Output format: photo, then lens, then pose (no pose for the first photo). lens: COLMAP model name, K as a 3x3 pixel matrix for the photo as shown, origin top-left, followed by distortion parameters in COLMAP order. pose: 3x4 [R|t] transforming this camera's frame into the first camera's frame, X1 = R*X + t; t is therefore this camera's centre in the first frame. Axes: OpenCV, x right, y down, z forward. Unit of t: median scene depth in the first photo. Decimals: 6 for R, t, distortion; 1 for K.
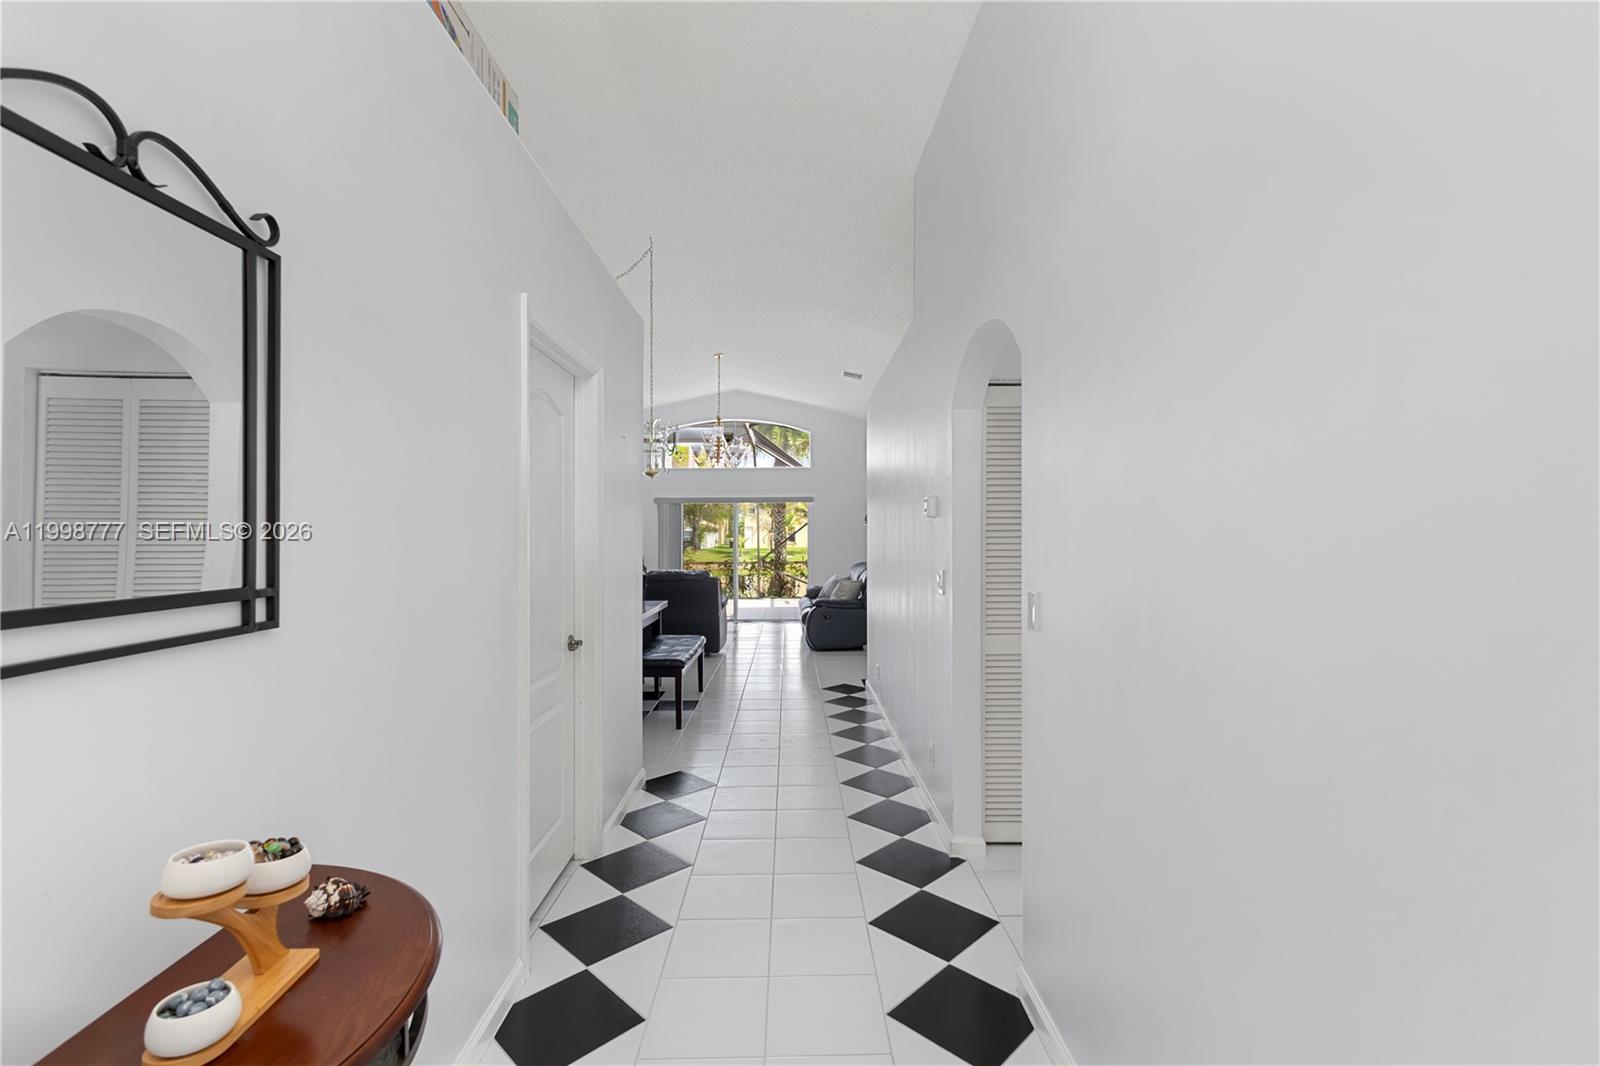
lens RADIAL K [[698.4, 0, 800.7], [0, 698.4, 532.2], [0, 0, 1]] dist [0.002080, -0.001357]
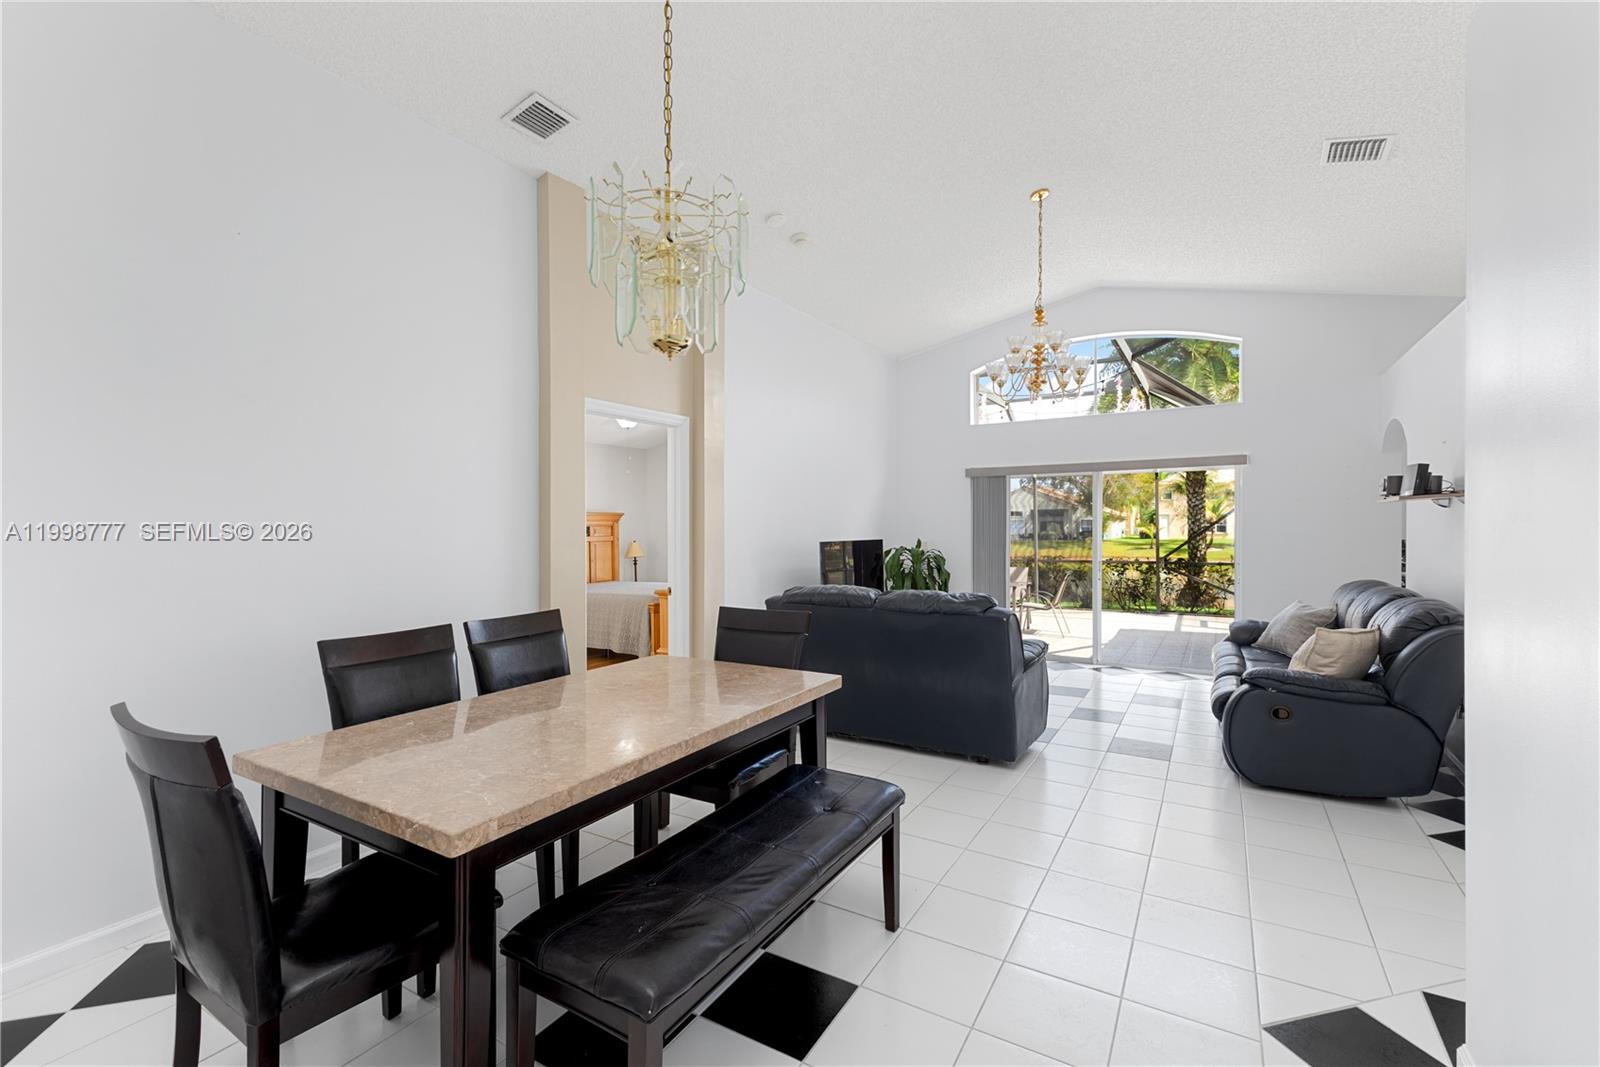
lens RADIAL K [[698.4, 0, 801.6], [0, 698.4, 529.1], [0, 0, 1]] dist [0.002080, -0.001357]
pose [[0.849629, -0.001369, -0.527379, 0.005702], [0.006777, 0.999942, 0.008322, 0.000937], [0.527337, -0.010644, 0.849590, 0.198117]]
